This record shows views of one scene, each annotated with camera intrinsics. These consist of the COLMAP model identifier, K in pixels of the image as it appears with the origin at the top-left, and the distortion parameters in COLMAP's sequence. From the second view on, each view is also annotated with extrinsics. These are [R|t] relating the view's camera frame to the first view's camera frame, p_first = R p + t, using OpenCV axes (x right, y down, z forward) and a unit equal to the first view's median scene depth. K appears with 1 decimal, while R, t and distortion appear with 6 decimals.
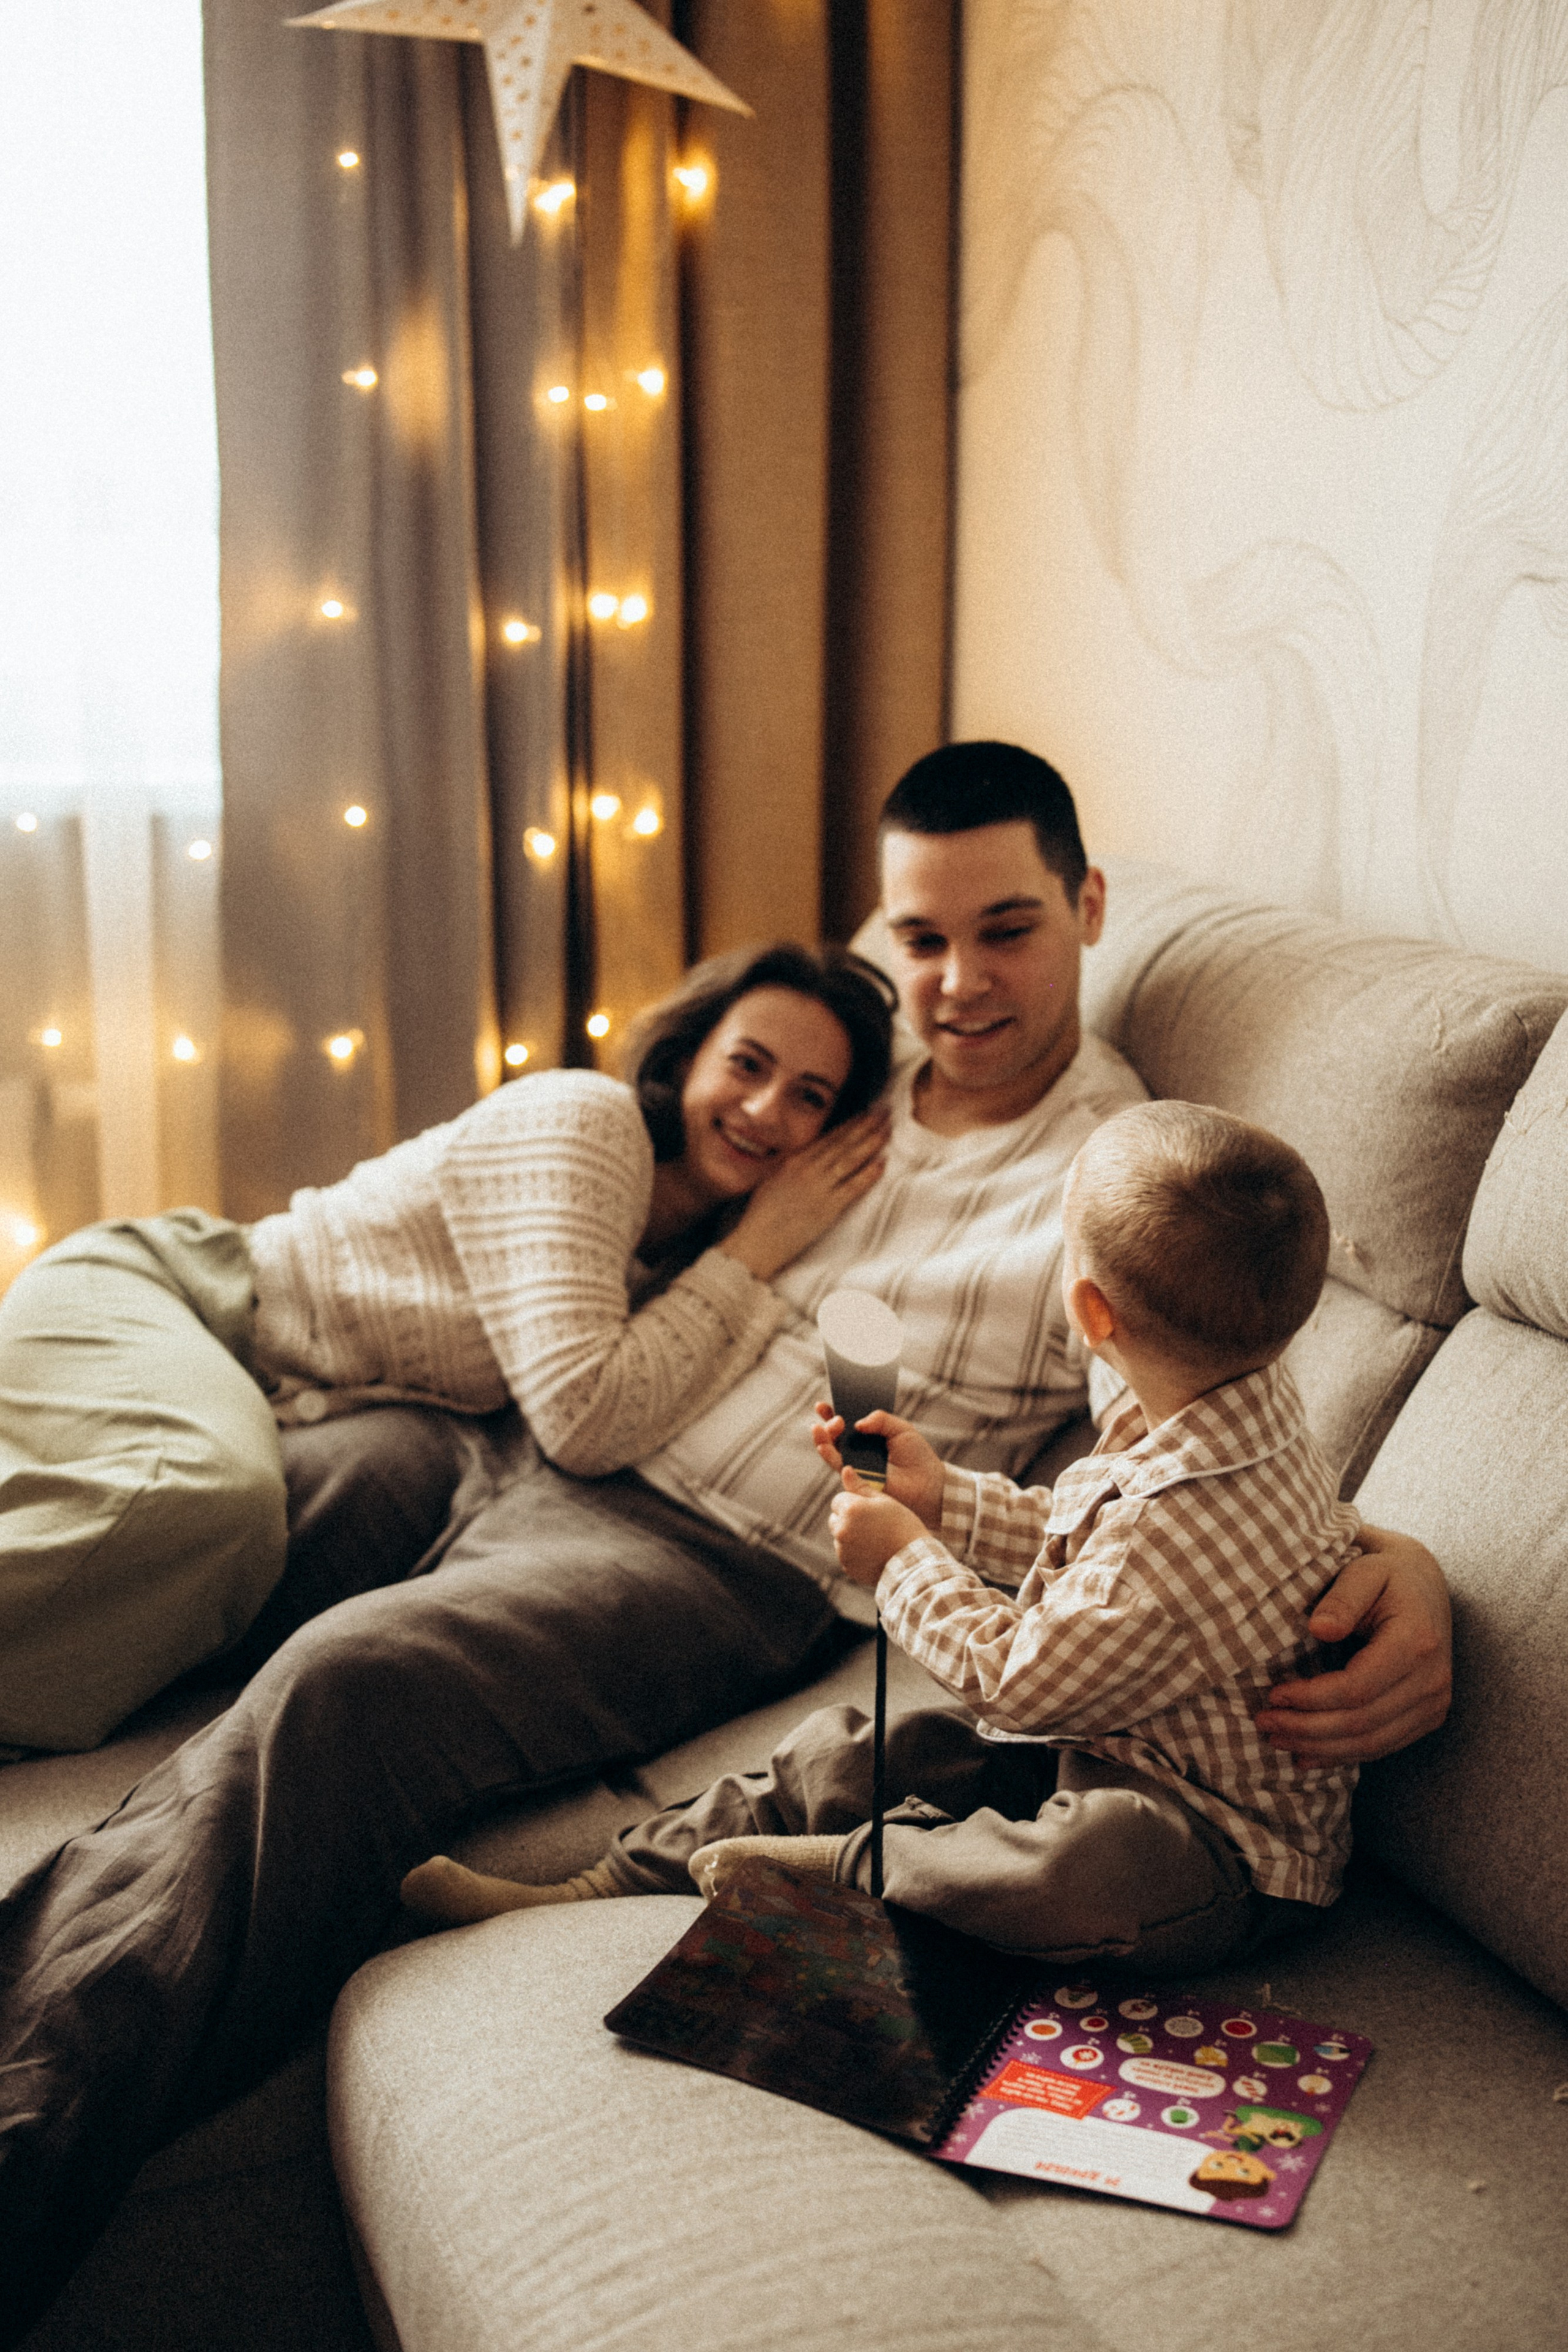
lens RADIAL K [[2654.8, 0, 784.0], [0, 2654.8, 1176.0], [0, 0, 1]] dist [-0.034895, 0.024821]
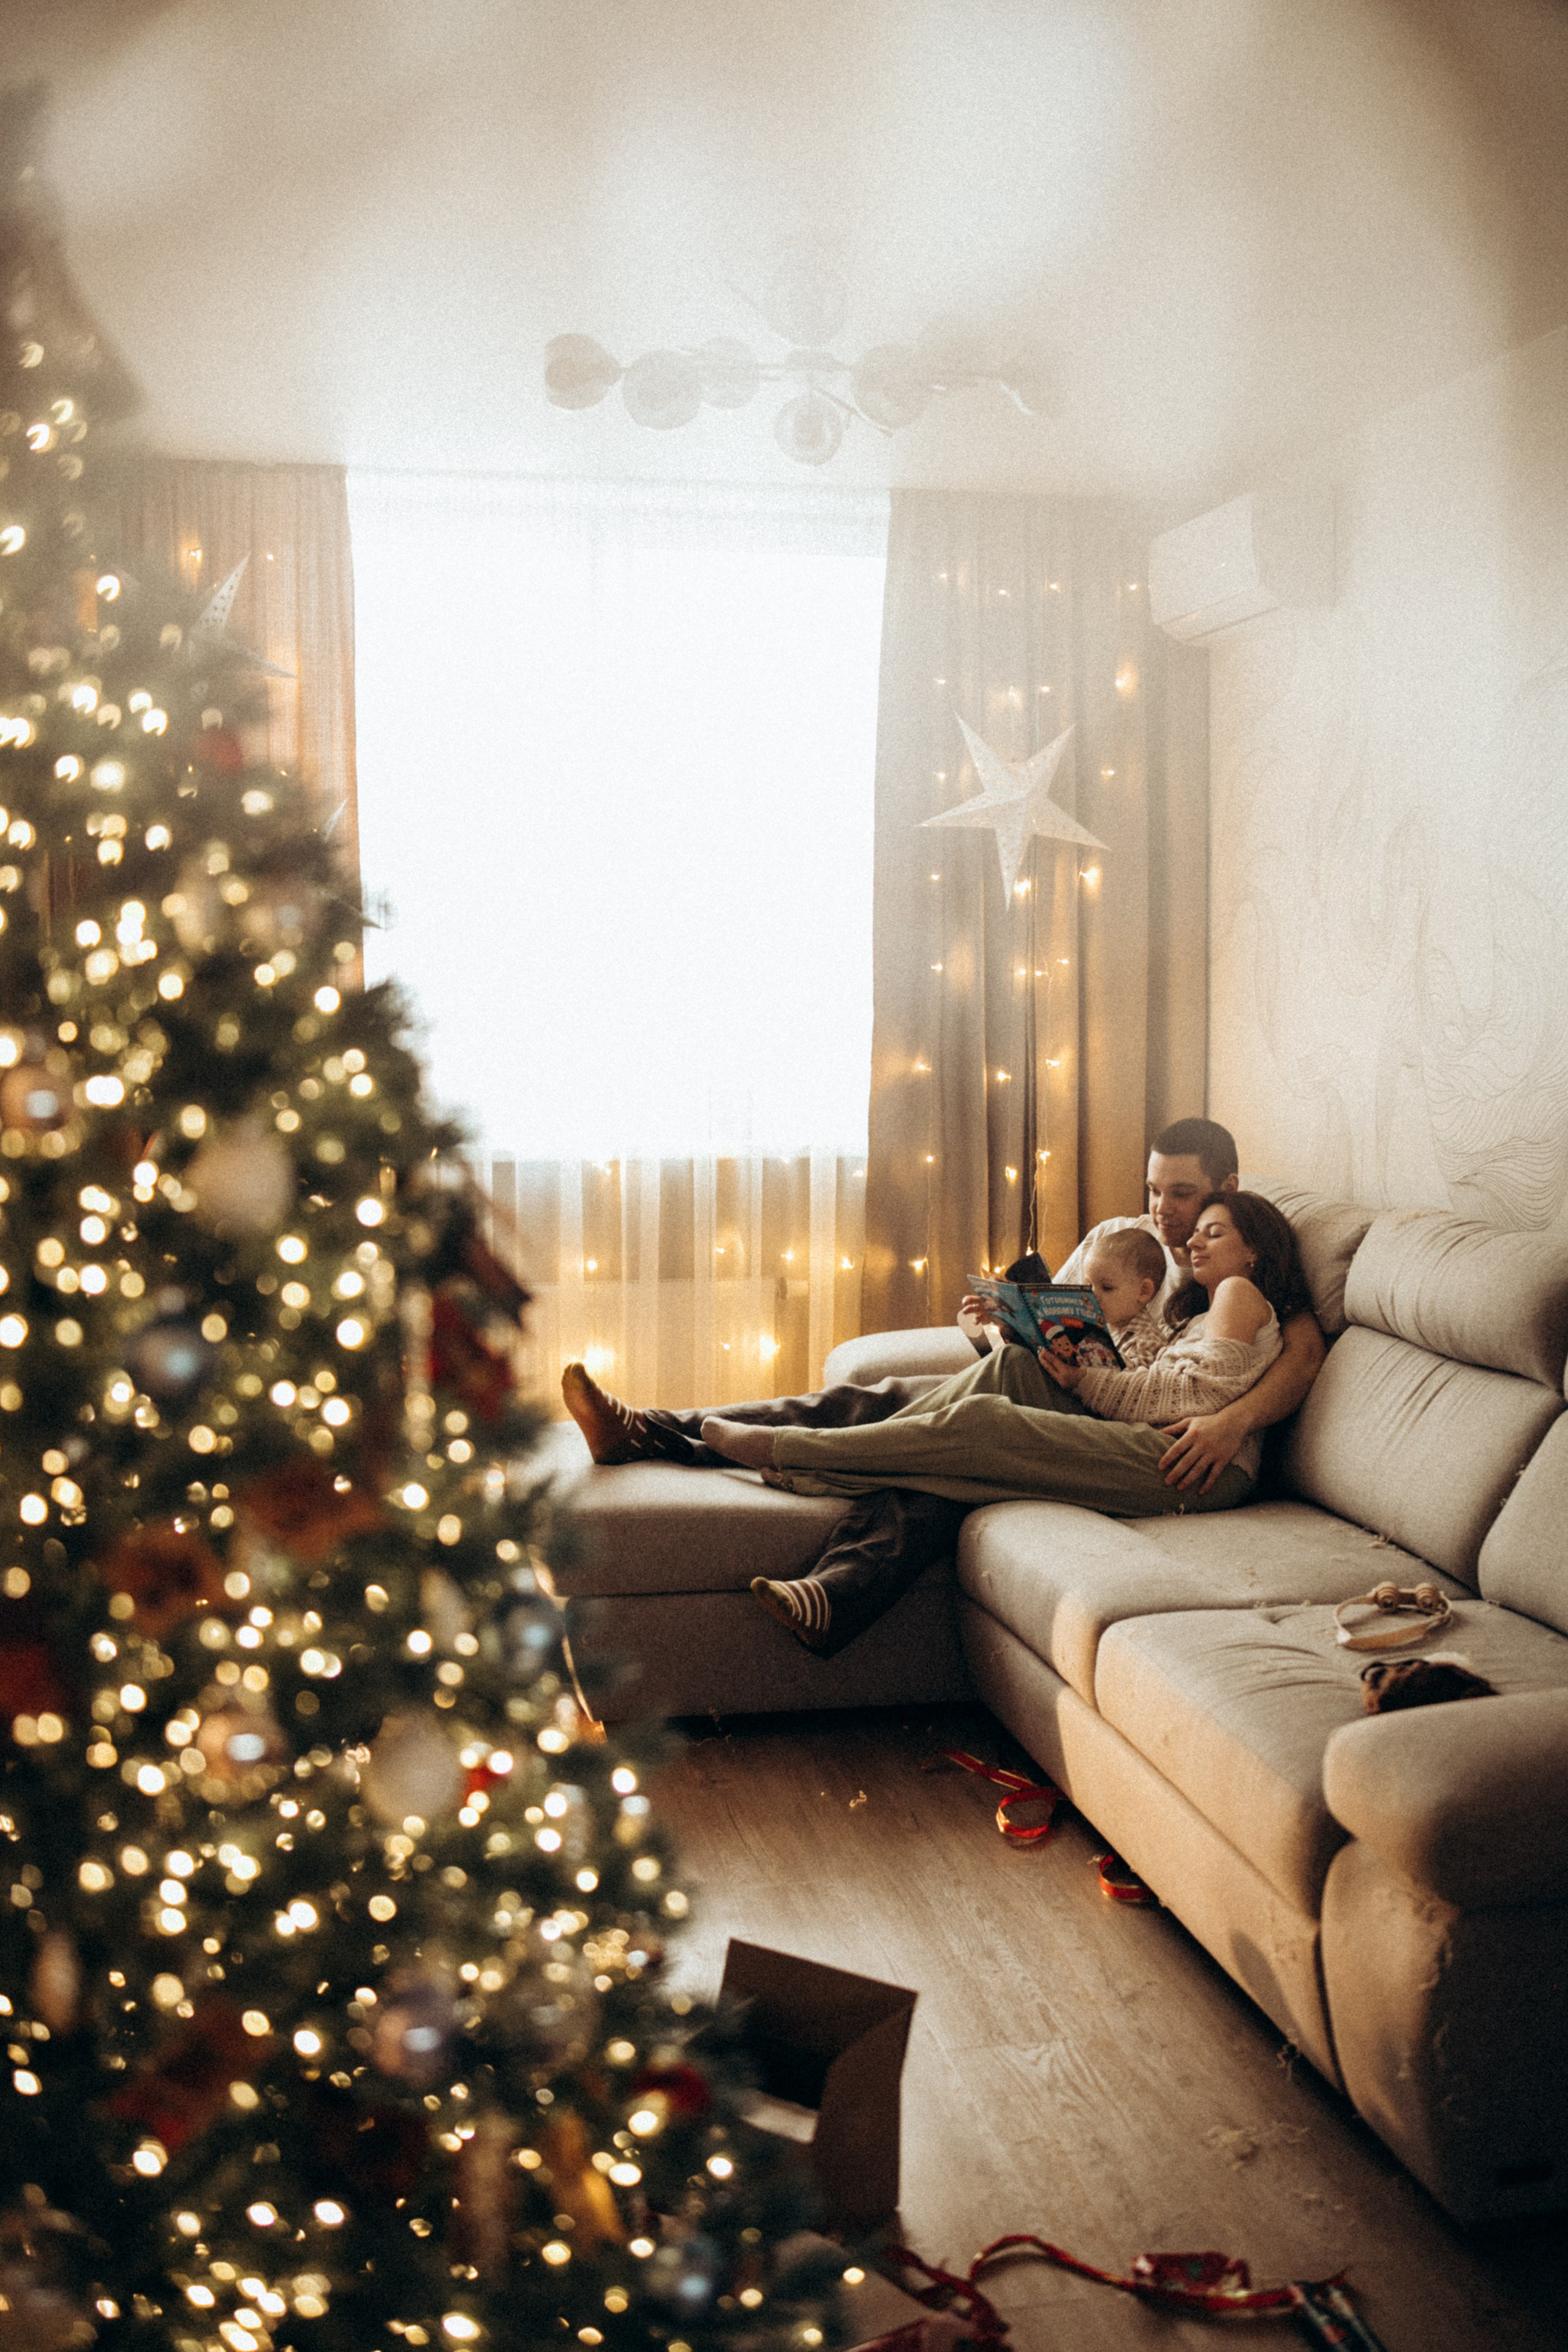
lens RADIAL K [[2335.1, 0, 784.0], [0, 2335.1, 1176.0], [0, 0, 1]] dist [0.000322, -0.008043]
pose [[0.986678, 0.005638, -0.162587, 0.036711], [-0.026975, 0.991236, -0.129323, 0.135702], [0.160433, 0.131986, 0.978183, -0.935924]]
